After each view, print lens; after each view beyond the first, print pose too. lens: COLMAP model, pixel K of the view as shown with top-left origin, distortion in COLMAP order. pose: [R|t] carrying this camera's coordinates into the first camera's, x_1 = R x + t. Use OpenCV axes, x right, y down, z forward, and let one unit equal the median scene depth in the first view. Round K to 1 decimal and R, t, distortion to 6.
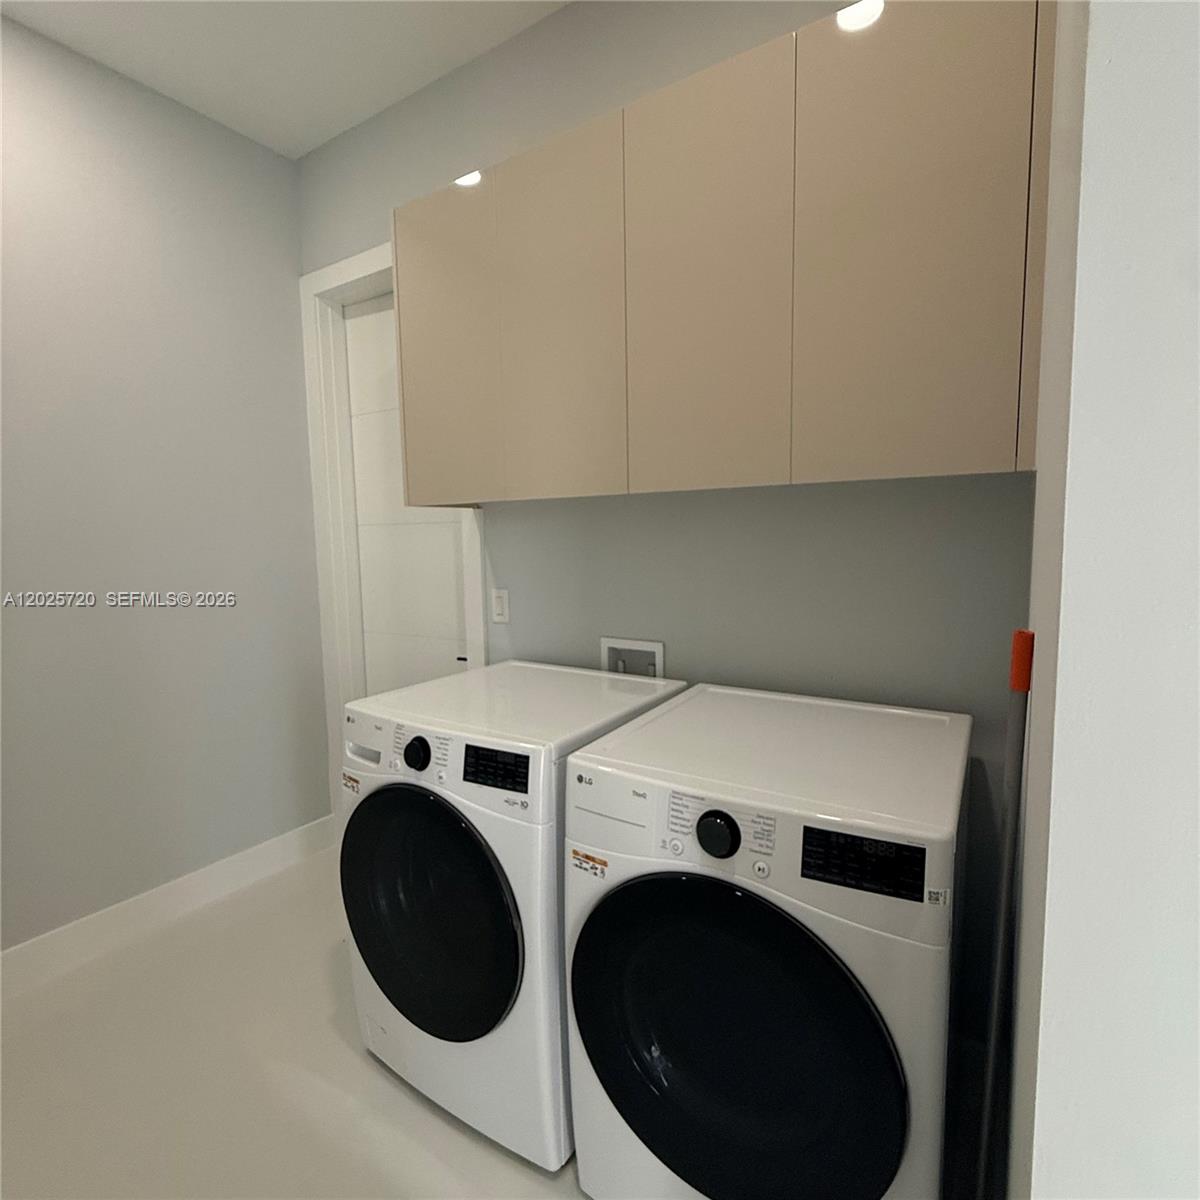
lens RADIAL K [[640.9, 0, 600.0], [0, 640.9, 600.0], [0, 0, 1]] dist [-0.004856, 0.000970]
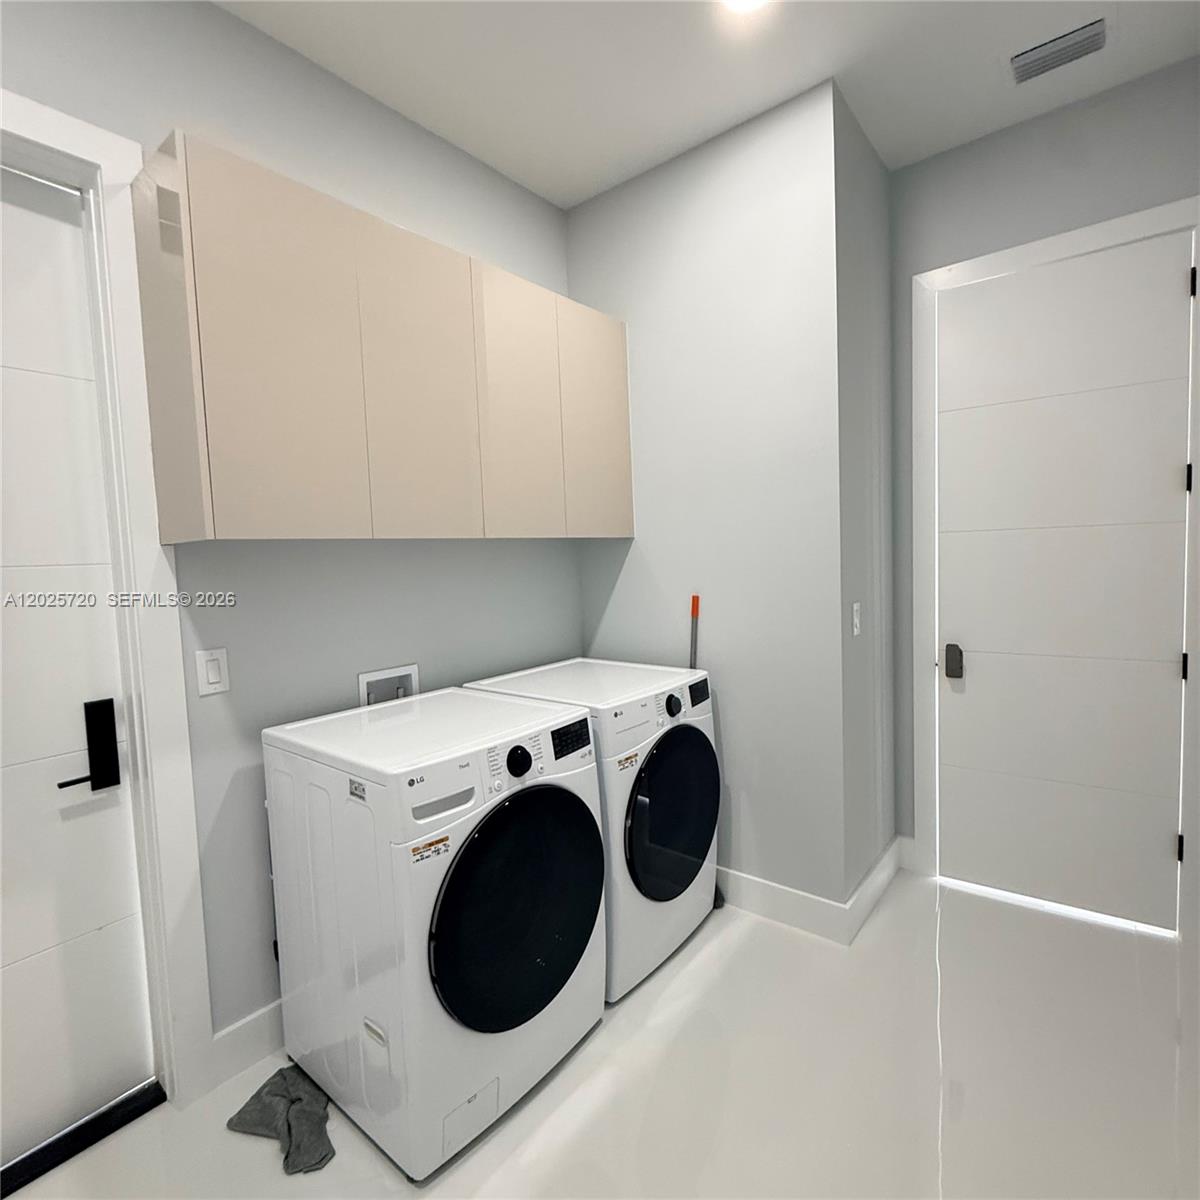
lens RADIAL K [[640.9, 0, 600.0], [0, 640.9, 600.0], [0, 0, 1]] dist [-0.004856, 0.000970]
pose [[0.098478, -0.054149, 0.993665, -1.125679], [0.140784, 0.989234, 0.039955, -0.053028], [-0.985130, 0.135958, 0.105041, 0.577468]]
